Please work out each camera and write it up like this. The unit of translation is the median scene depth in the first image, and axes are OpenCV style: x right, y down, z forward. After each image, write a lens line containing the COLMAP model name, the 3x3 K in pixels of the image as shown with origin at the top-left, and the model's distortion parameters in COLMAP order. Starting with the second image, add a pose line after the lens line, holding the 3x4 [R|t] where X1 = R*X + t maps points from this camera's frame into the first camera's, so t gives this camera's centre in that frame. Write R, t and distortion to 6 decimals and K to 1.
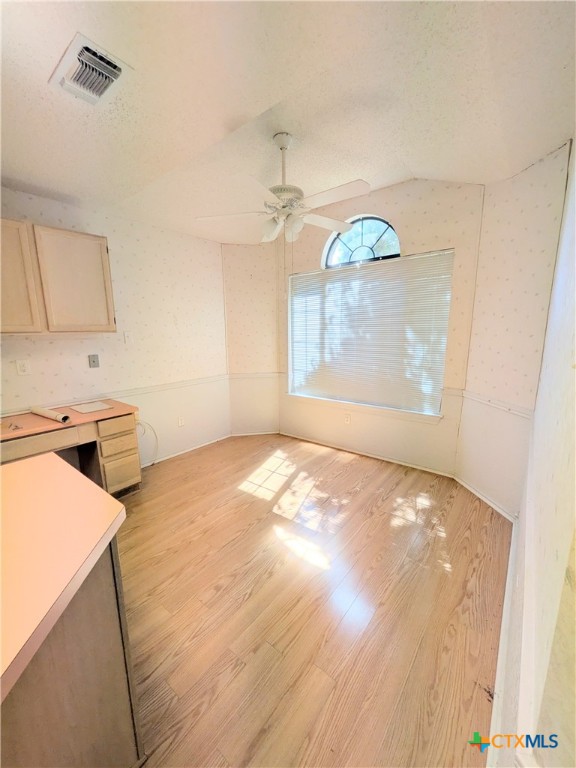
lens RADIAL K [[304.3, 0, 288.0], [0, 304.3, 384.0], [0, 0, 1]] dist [-0.000605, -0.000009]
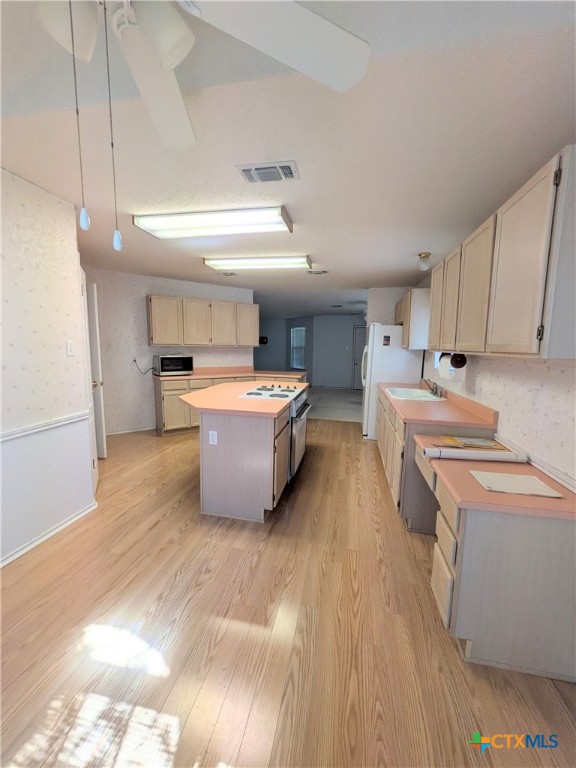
lens RADIAL K [[304.3, 0, 288.0], [0, 304.3, 384.0], [0, 0, 1]] dist [-0.000605, -0.000009]
pose [[-0.893042, 0.054855, -0.446617, -0.026463], [-0.087090, 0.952703, 0.291156, -0.332226], [0.441464, 0.298910, -0.846027, 1.782639]]
